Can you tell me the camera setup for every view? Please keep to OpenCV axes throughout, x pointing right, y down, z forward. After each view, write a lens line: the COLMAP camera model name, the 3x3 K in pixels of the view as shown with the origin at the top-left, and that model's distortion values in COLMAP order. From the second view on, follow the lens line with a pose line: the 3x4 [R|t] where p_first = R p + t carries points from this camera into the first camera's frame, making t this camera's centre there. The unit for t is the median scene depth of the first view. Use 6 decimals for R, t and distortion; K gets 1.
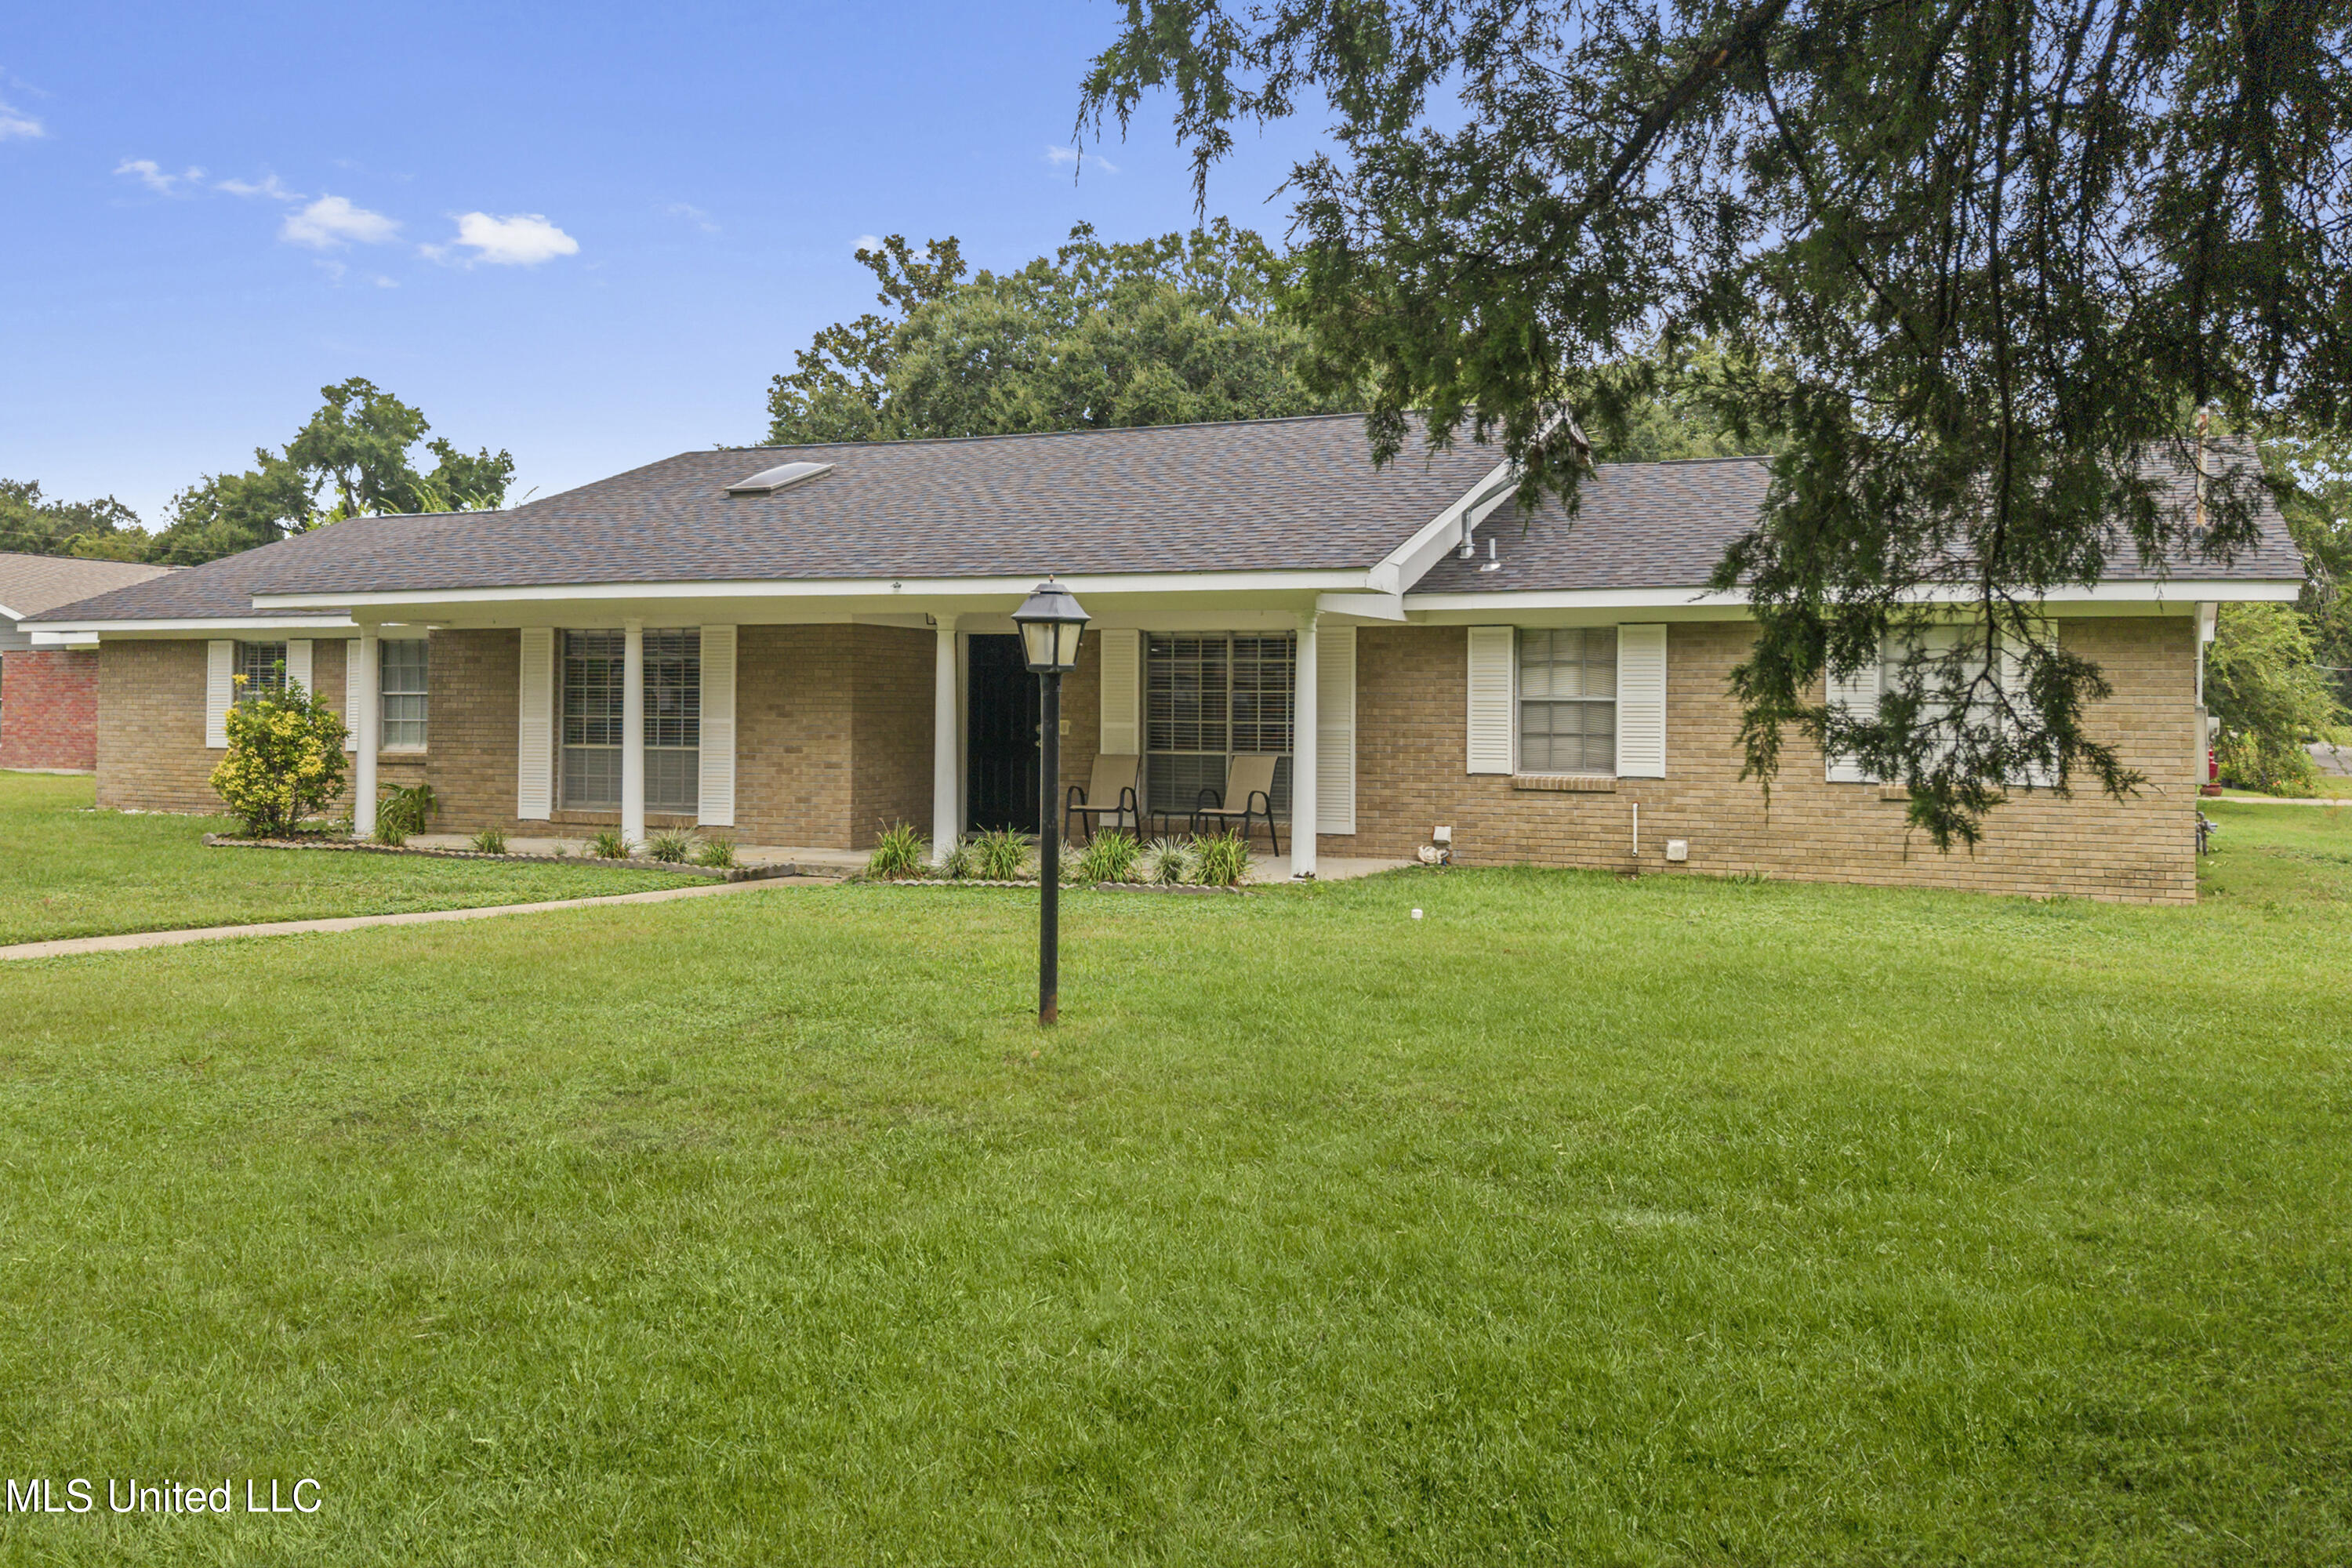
lens RADIAL K [[1812.3, 0, 1171.8], [0, 1812.3, 782.6], [0, 0, 1]] dist [0.016332, -0.012199]
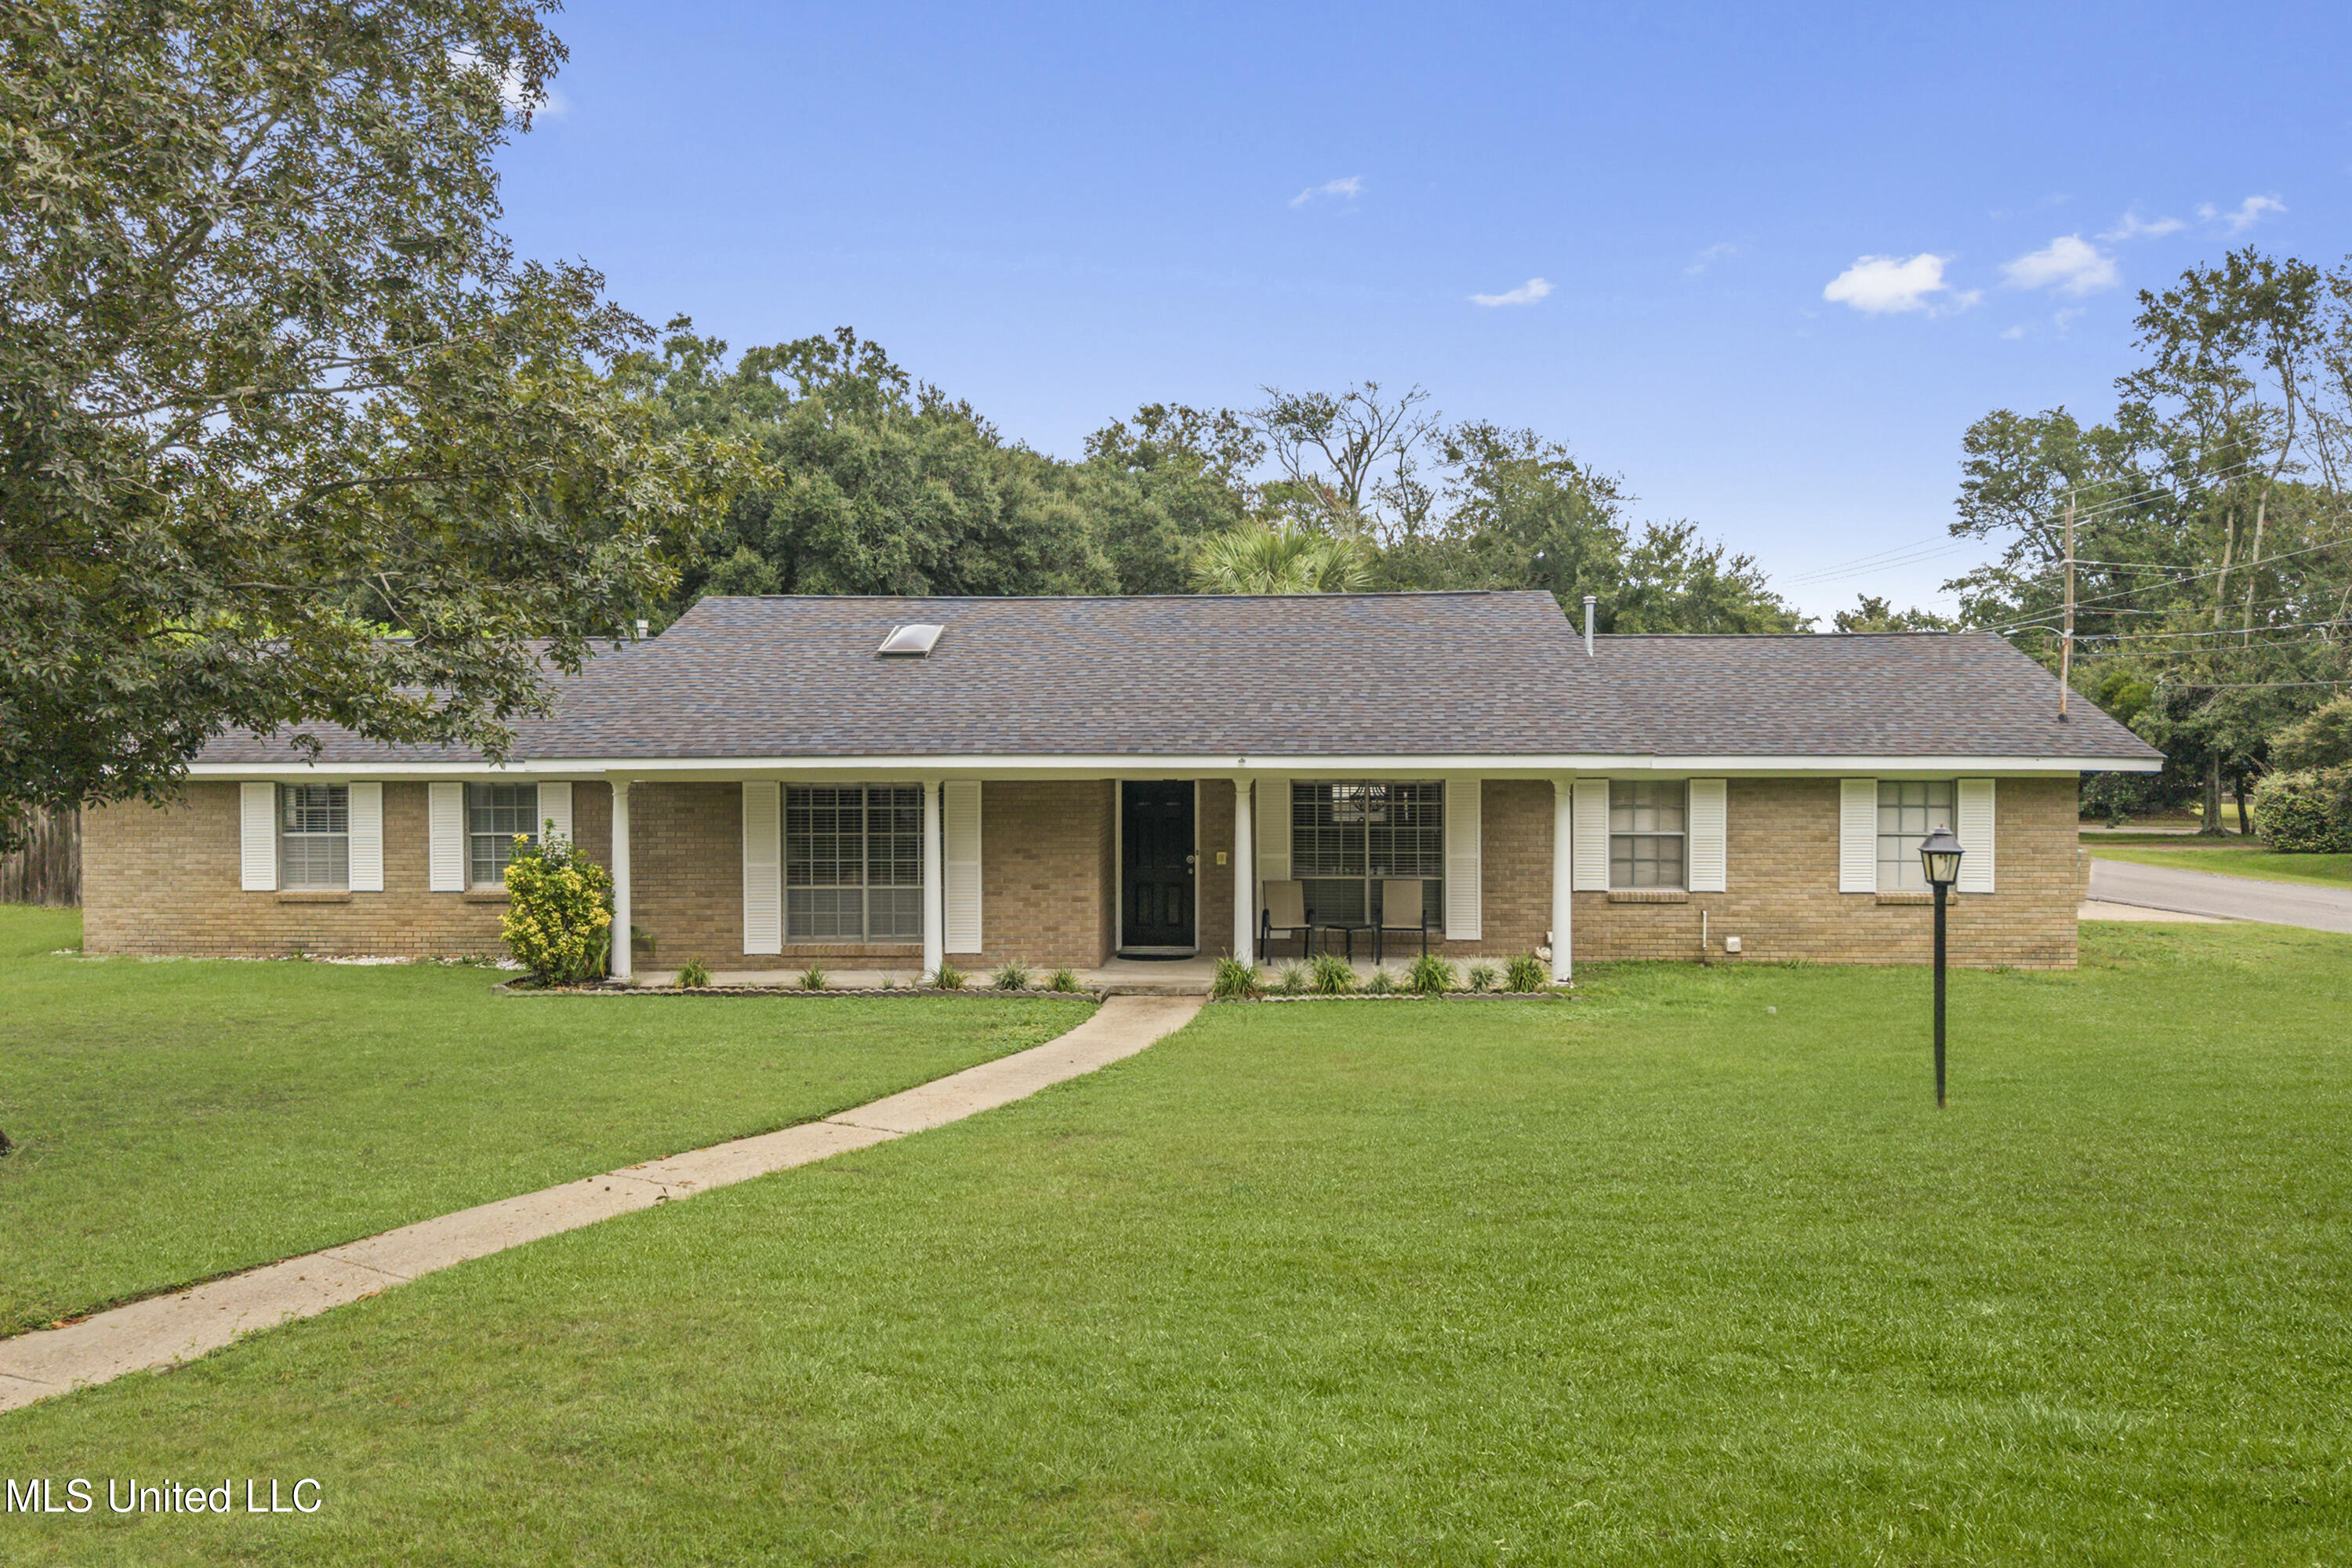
lens RADIAL K [[1812.3, 0, 1185.4], [0, 1812.3, 787.2], [0, 0, 1]] dist [0.016332, -0.012199]
pose [[0.943201, -0.013507, 0.331949, -0.523693], [0.024421, 0.999289, -0.028731, -0.047927], [-0.331325, 0.035206, 0.942860, -0.145510]]
